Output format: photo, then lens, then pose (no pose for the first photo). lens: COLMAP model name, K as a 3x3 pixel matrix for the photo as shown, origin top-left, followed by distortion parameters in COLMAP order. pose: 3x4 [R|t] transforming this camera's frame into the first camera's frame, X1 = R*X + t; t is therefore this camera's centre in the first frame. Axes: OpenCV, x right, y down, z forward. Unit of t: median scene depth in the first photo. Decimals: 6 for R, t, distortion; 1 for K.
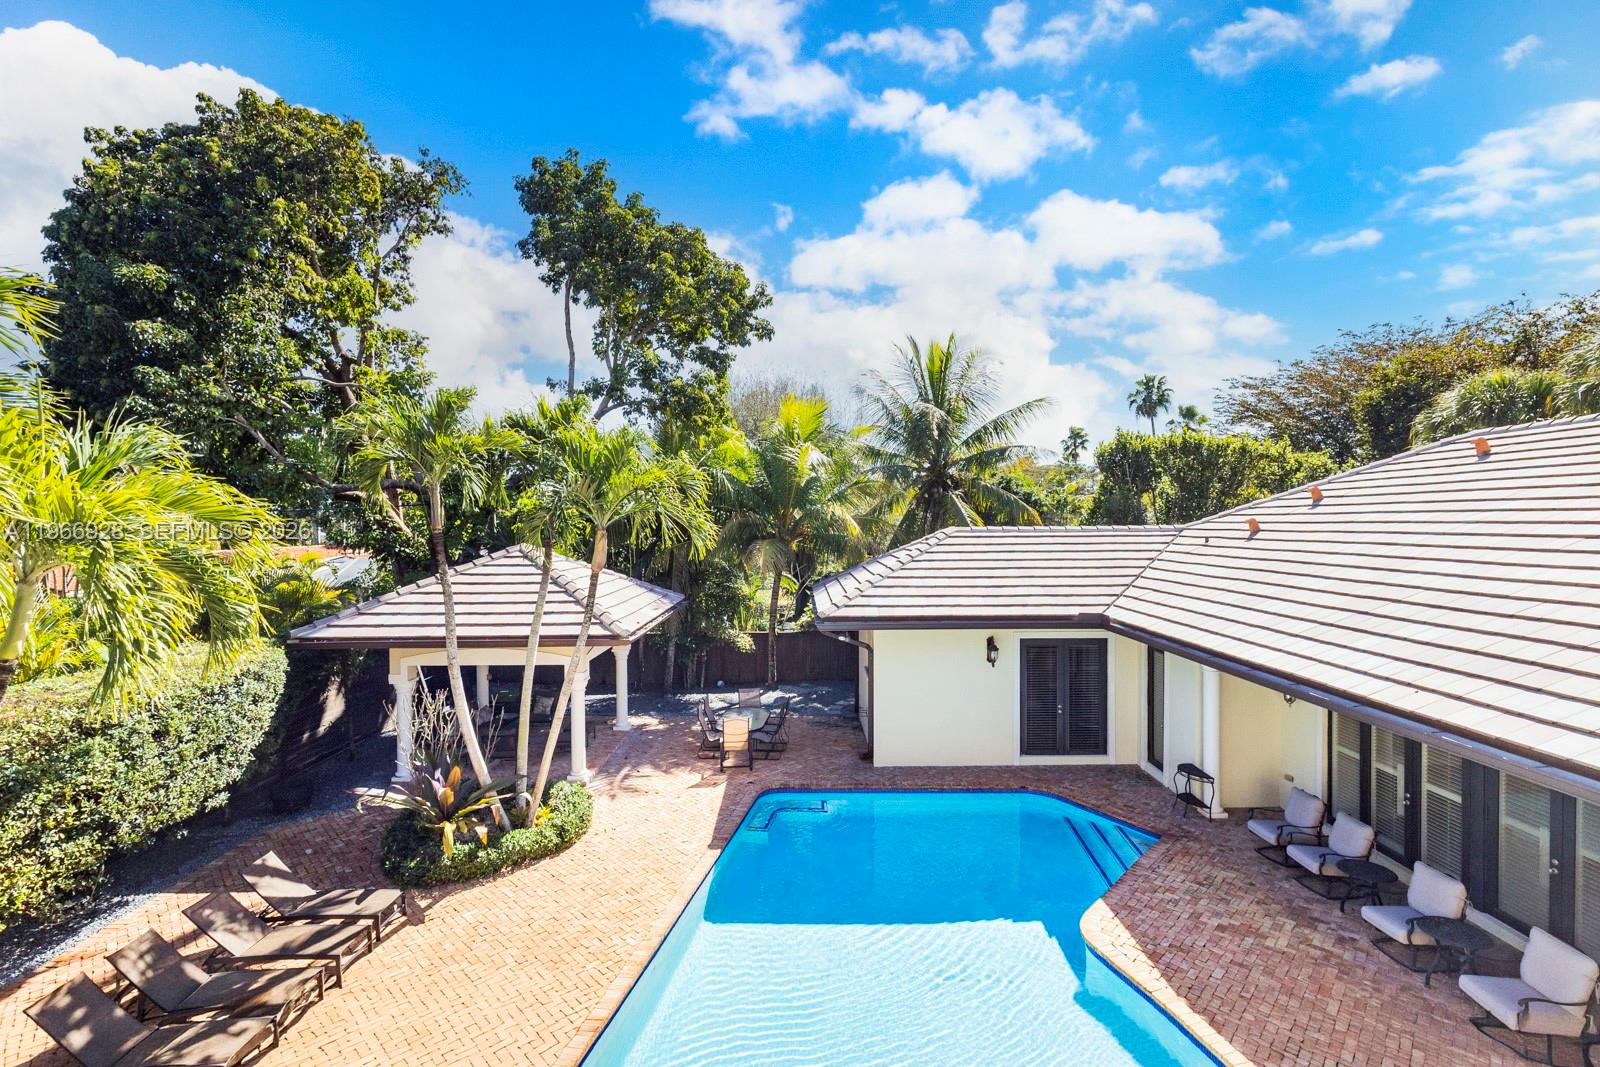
lens RADIAL K [[733.5, 0, 795.7], [0, 733.5, 528.1], [0, 0, 1]] dist [-0.001452, 0.000513]
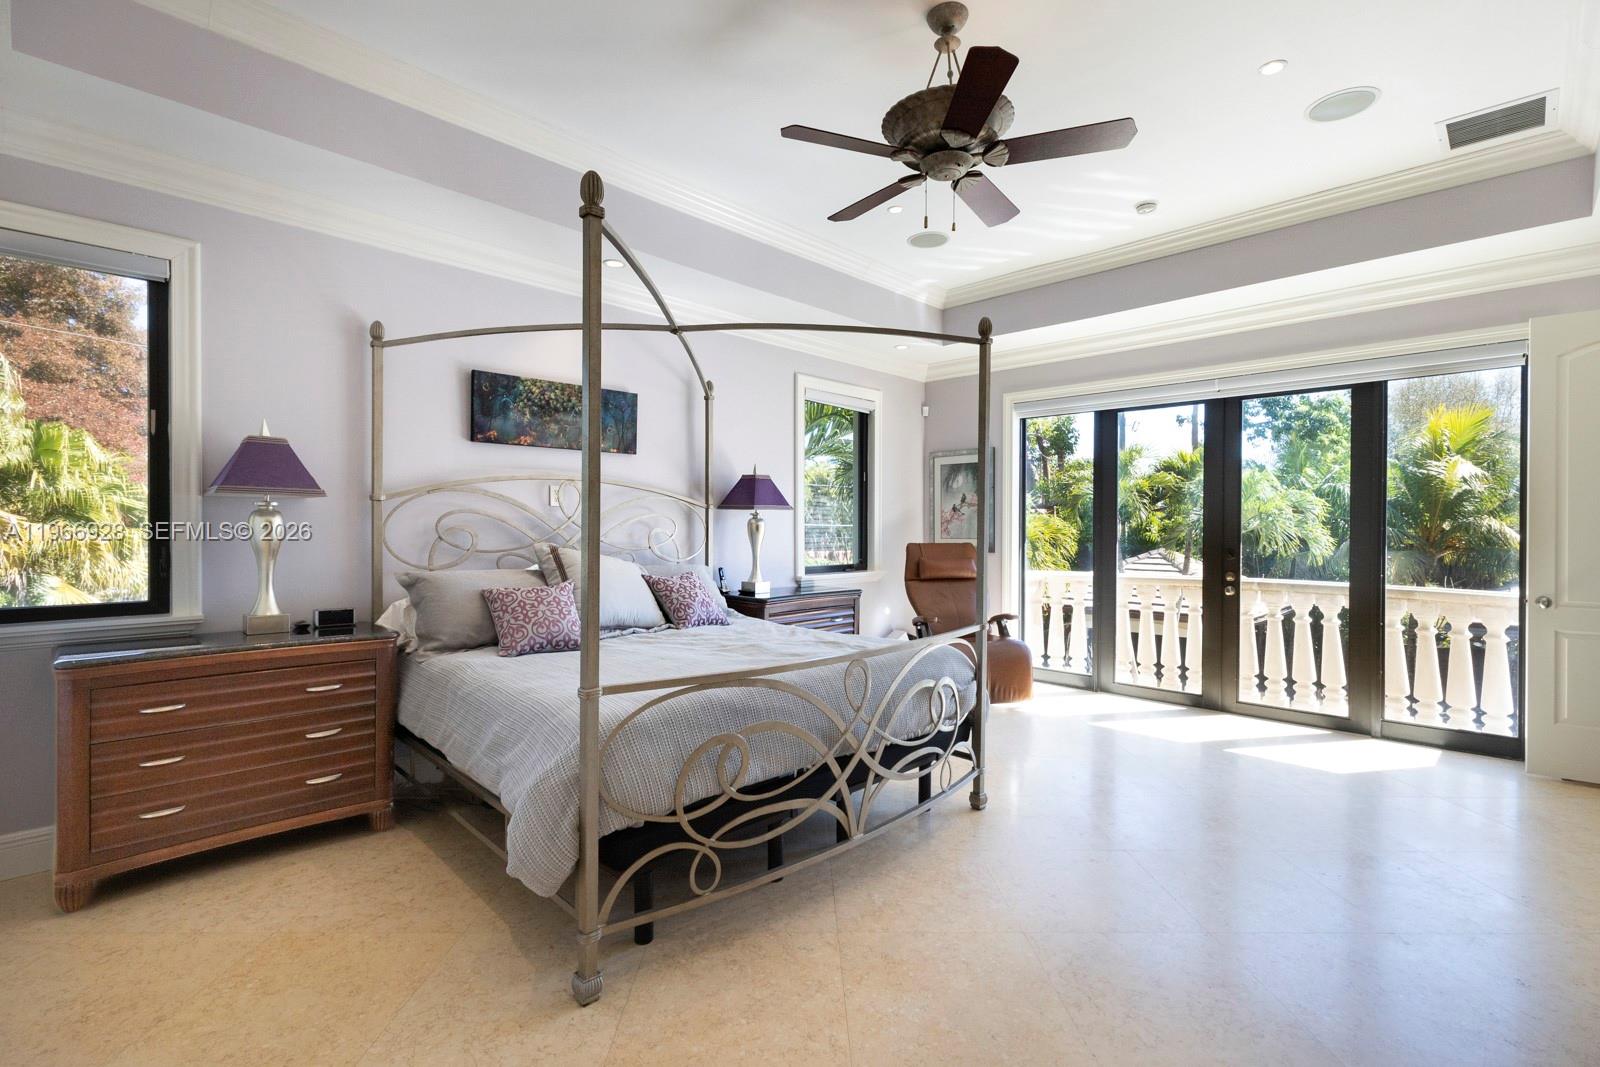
lens RADIAL K [[733.5, 0, 795.7], [0, 733.5, 528.1], [0, 0, 1]] dist [-0.001452, 0.000513]
pose [[0.715895, 0.008026, -0.698162, 0.067052], [-0.012642, 0.999919, -0.001469, -0.004437], [0.698093, 0.009878, 0.715939, -0.335476]]
